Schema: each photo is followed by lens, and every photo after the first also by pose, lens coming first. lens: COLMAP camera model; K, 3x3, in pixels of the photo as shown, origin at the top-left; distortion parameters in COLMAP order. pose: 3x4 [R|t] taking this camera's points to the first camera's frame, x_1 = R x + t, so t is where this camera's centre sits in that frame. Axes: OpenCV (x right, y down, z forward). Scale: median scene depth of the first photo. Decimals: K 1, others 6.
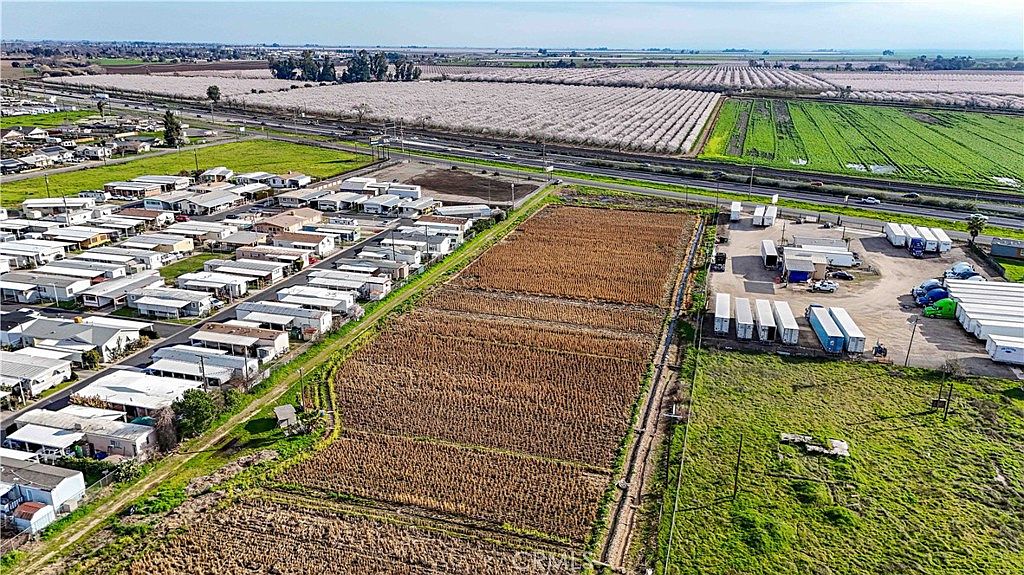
lens RADIAL K [[743.8, 0, 513.9], [0, 743.8, 303.5], [0, 0, 1]] dist [0.065215, -0.044399]
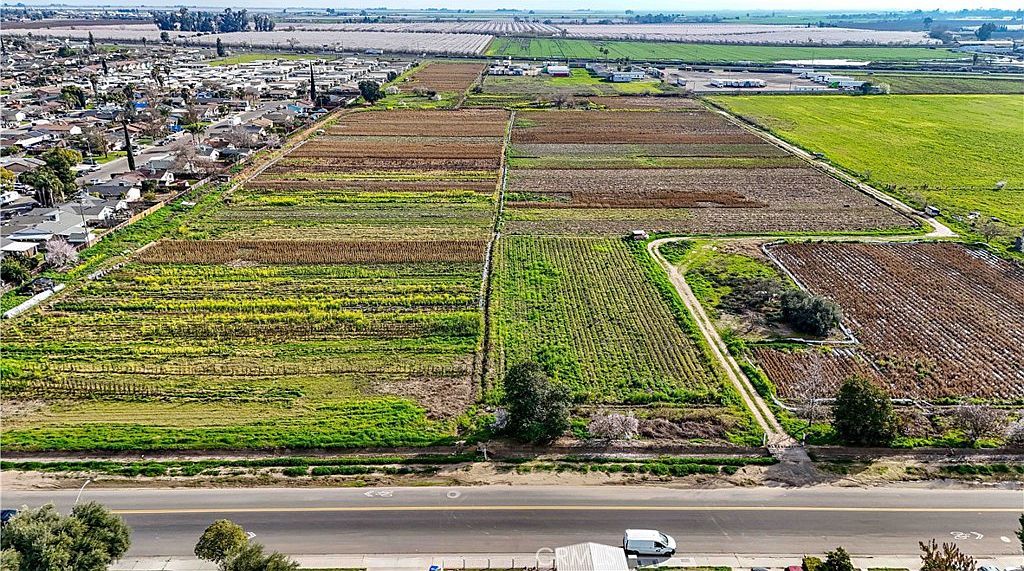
lens RADIAL K [[748.8, 0, 511.0], [0, 748.8, 284.8], [0, 0, 1]] dist [0.081630, -0.073386]
pose [[0.962178, -0.100833, 0.253075, -0.362677], [0.095194, 0.994862, 0.034462, 0.485389], [-0.255250, -0.009067, 0.966833, -1.396348]]
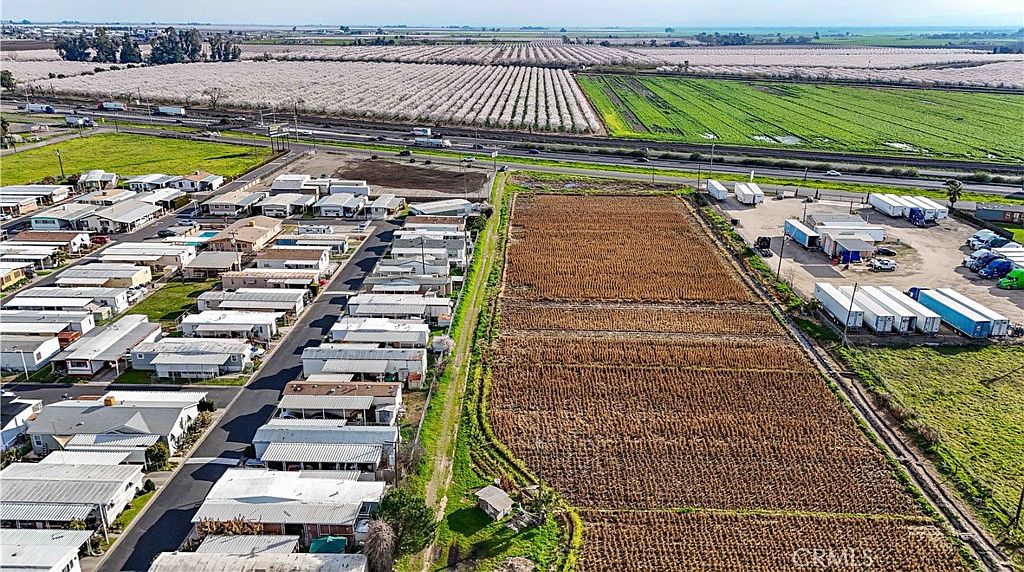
lens RADIAL K [[747.2, 0, 512.0], [0, 747.2, 286.0], [0, 0, 1]] dist [0.083536, -0.076515]
pose [[0.967852, -0.087671, 0.235748, -0.156941], [0.086703, 0.996129, 0.014488, -0.028072], [-0.236105, 0.006417, 0.971706, 0.085960]]
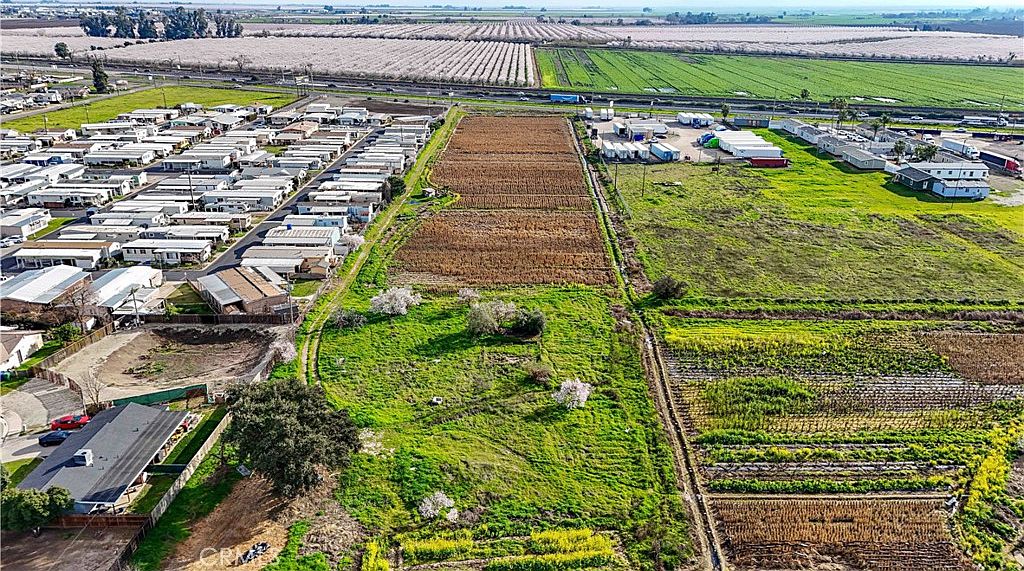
lens RADIAL K [[748.9, 0, 512.4], [0, 748.9, 281.1], [0, 0, 1]] dist [0.076943, -0.069831]
pose [[0.962529, -0.098276, 0.252743, -0.217688], [0.092699, 0.995116, 0.033913, 0.119773], [-0.254842, -0.009214, 0.966939, -0.358584]]
